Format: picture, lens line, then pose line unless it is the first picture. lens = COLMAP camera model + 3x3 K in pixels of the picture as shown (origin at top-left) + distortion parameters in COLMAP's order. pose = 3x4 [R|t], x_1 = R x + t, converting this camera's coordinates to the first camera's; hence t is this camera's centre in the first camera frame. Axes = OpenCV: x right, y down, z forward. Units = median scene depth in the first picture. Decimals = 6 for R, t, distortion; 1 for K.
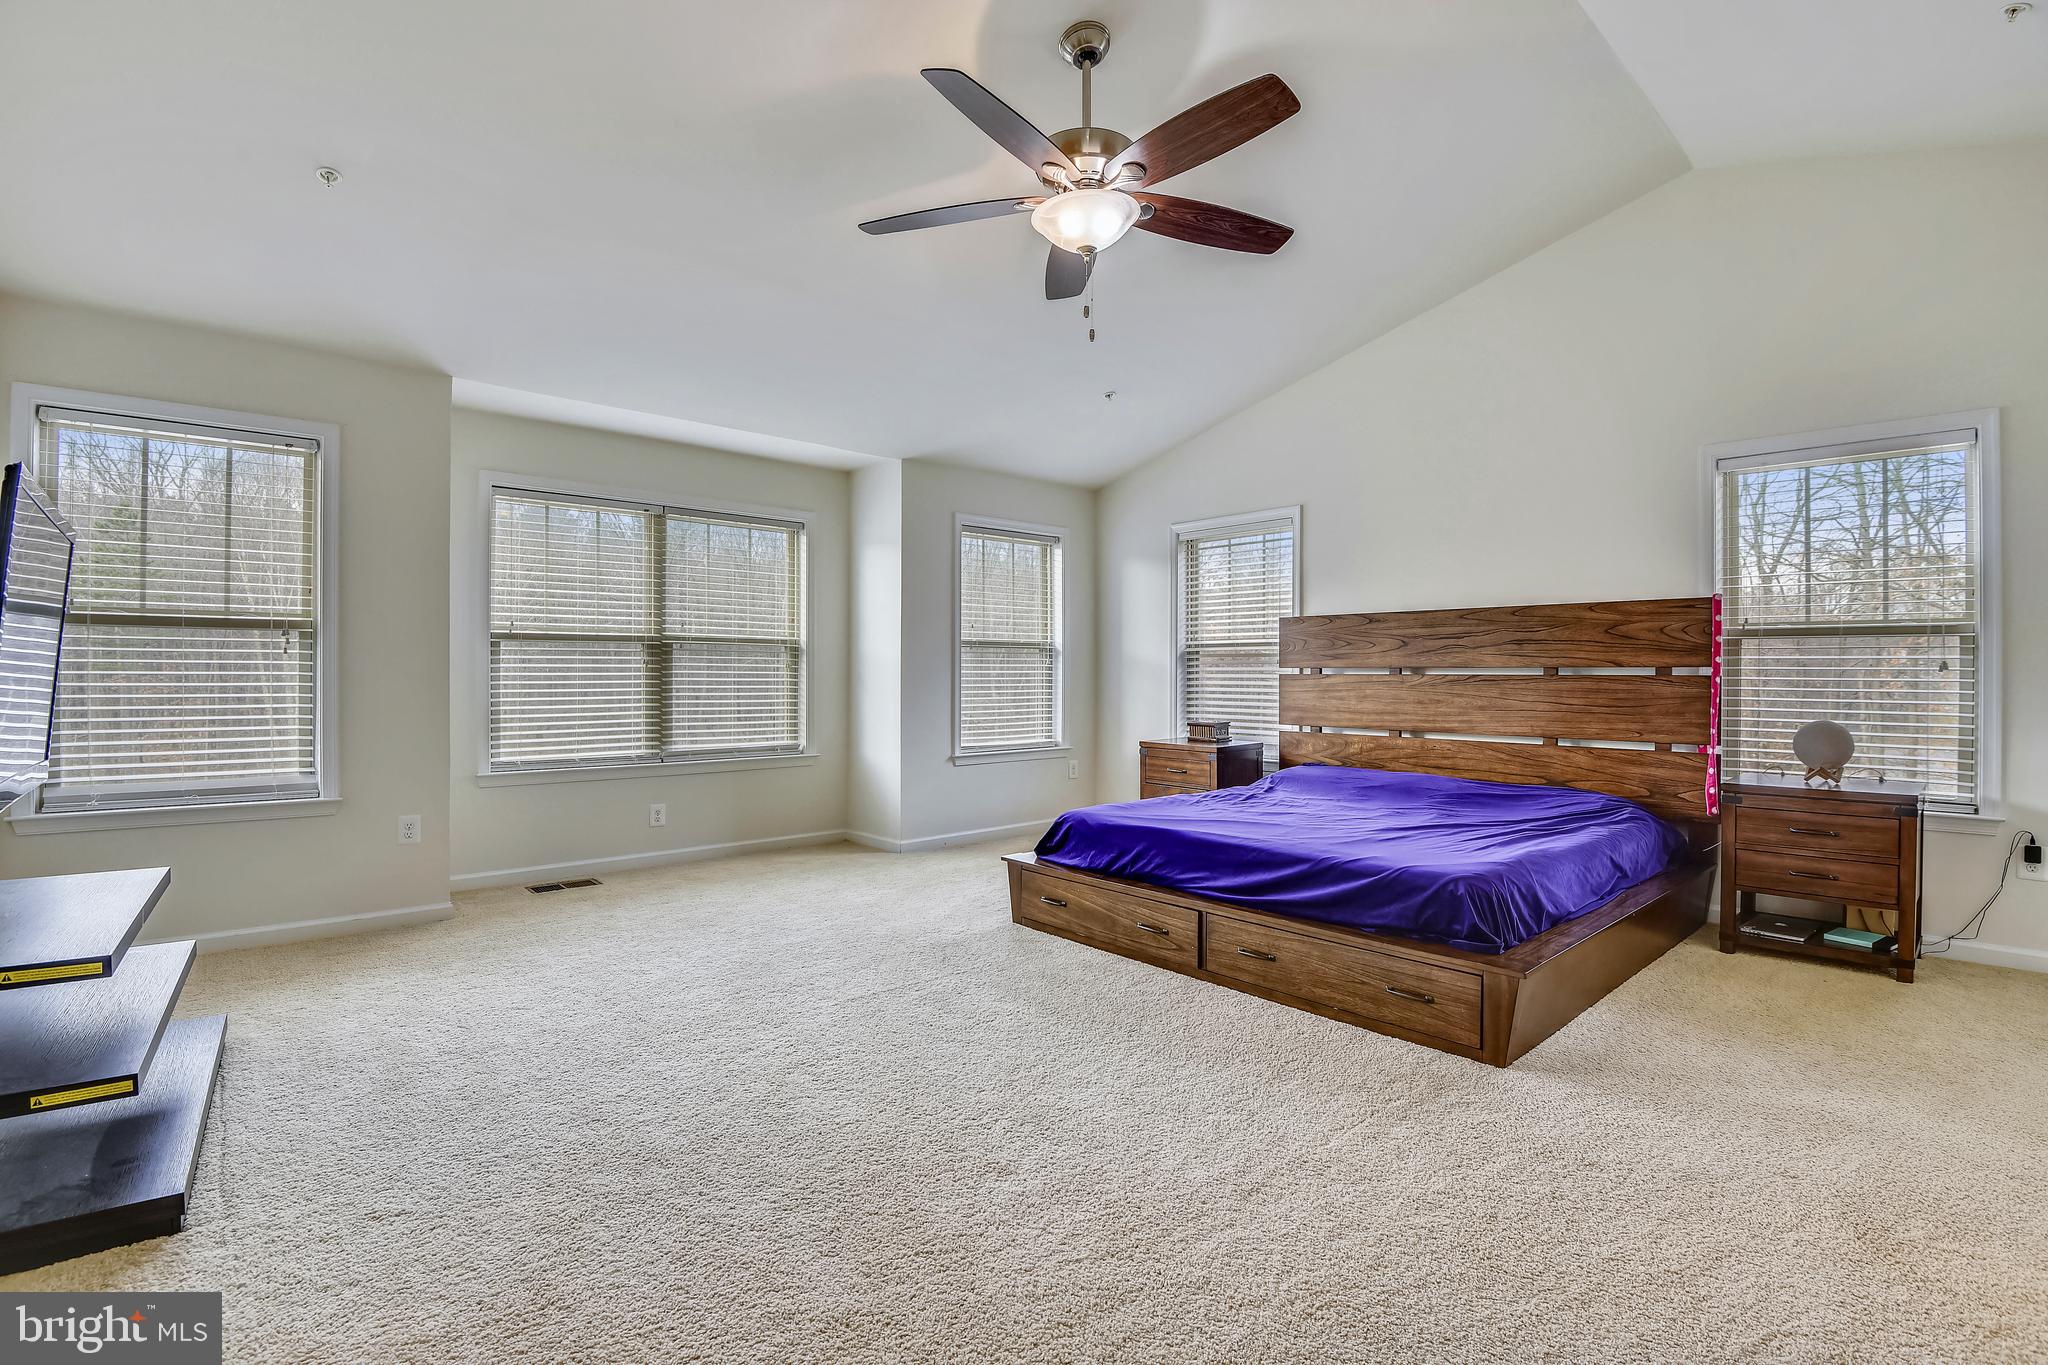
lens RADIAL K [[939.9, 0, 1040.0], [0, 939.9, 682.9], [0, 0, 1]] dist [0.001527, -0.000304]
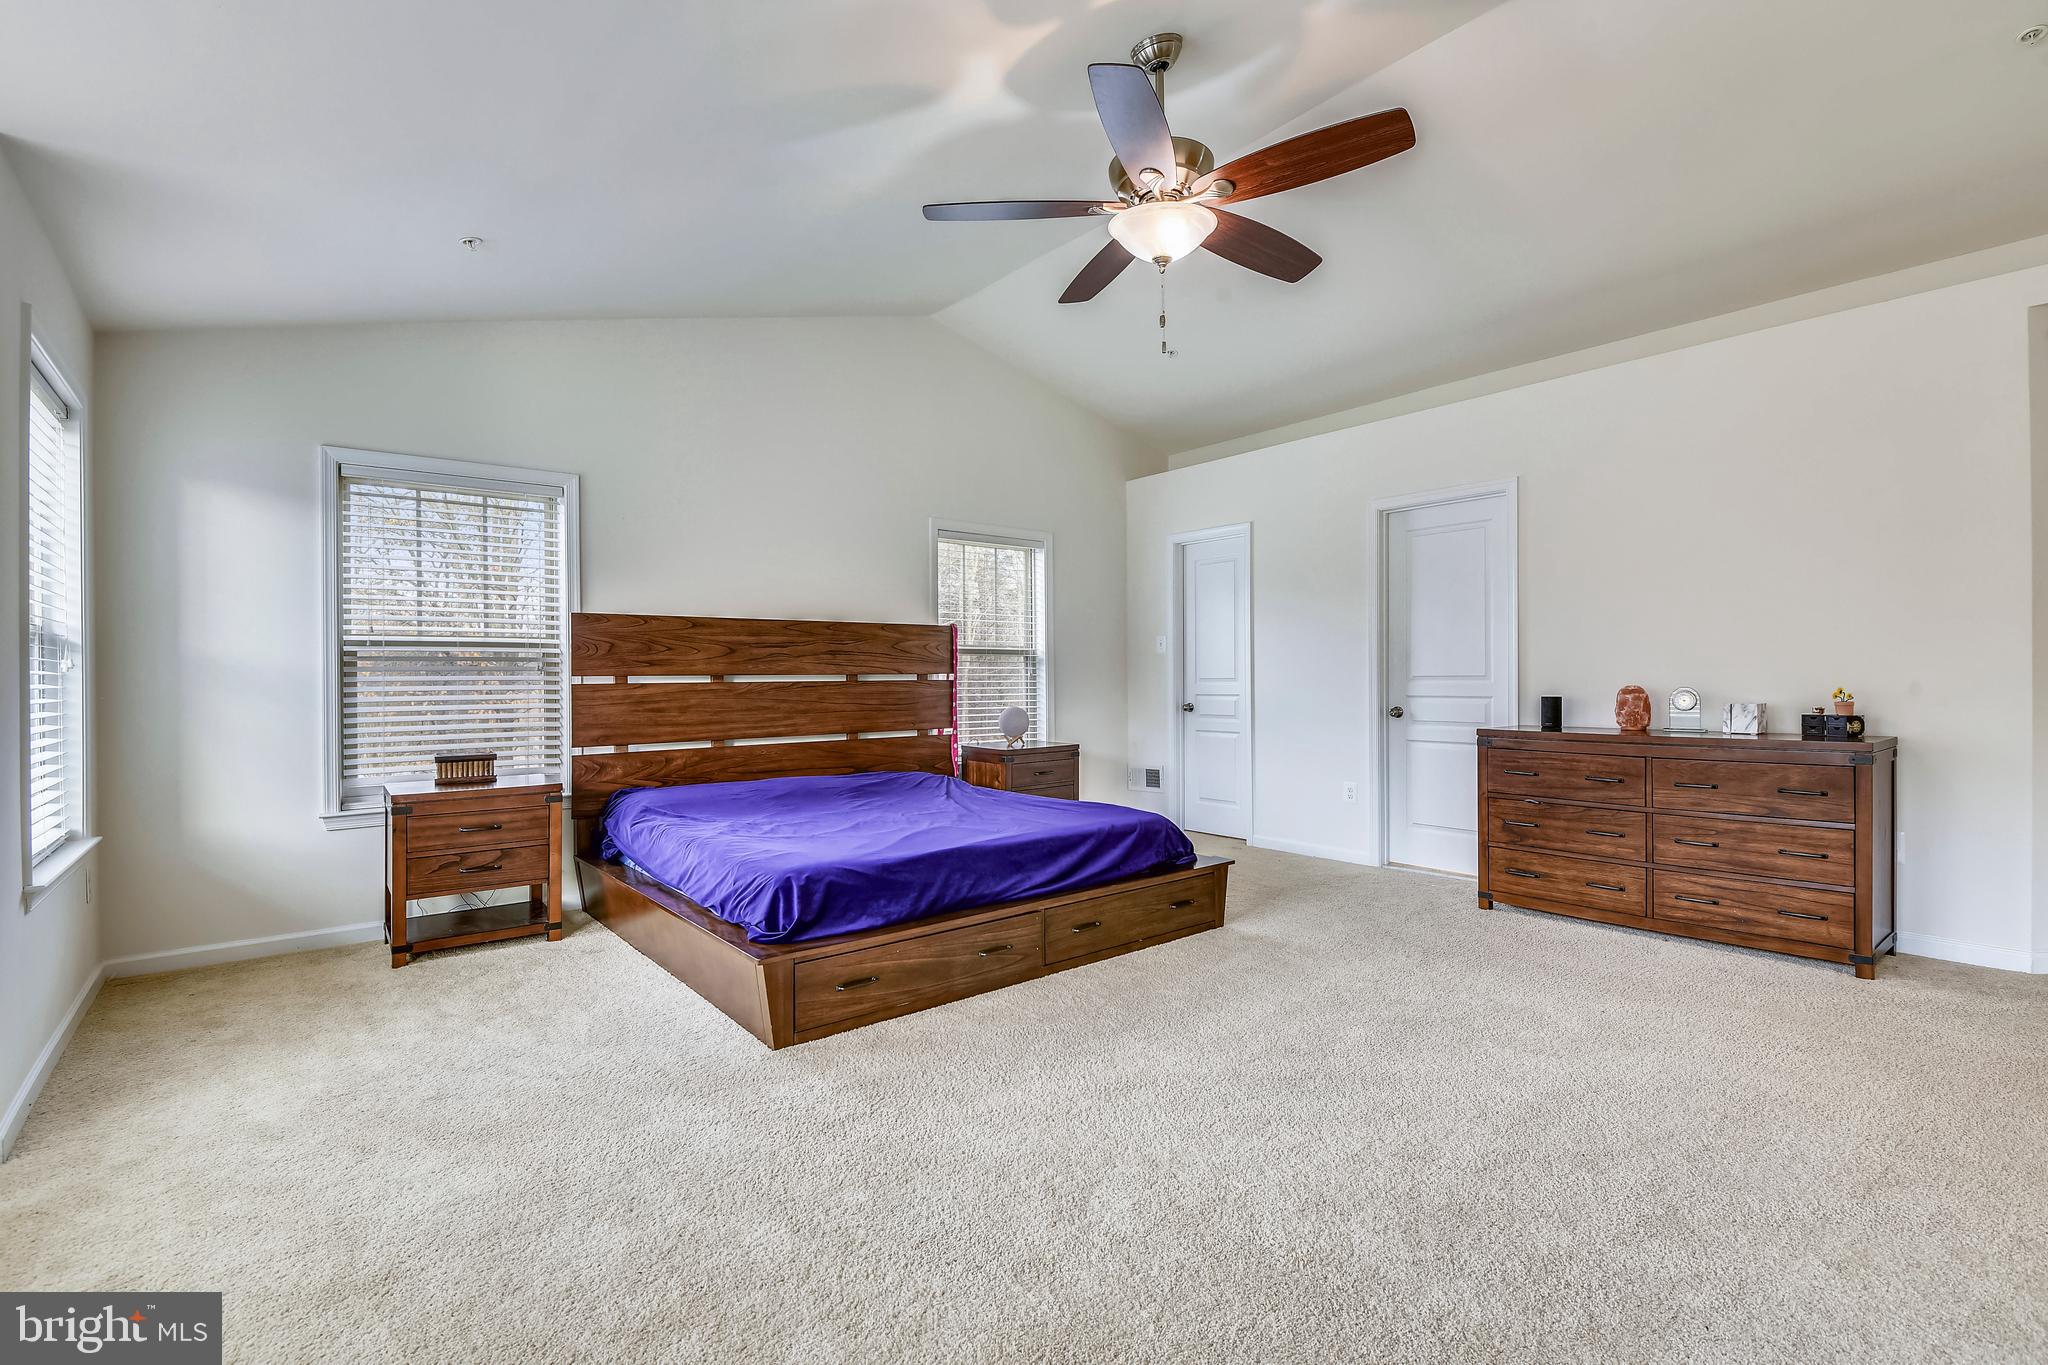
lens RADIAL K [[939.9, 0, 1040.0], [0, 939.9, 682.9], [0, 0, 1]] dist [0.001527, -0.000304]
pose [[0.051945, -0.013469, 0.998559, -0.674552], [0.016738, 0.999780, 0.012614, -0.017846], [-0.998510, 0.016059, 0.052159, 0.735358]]
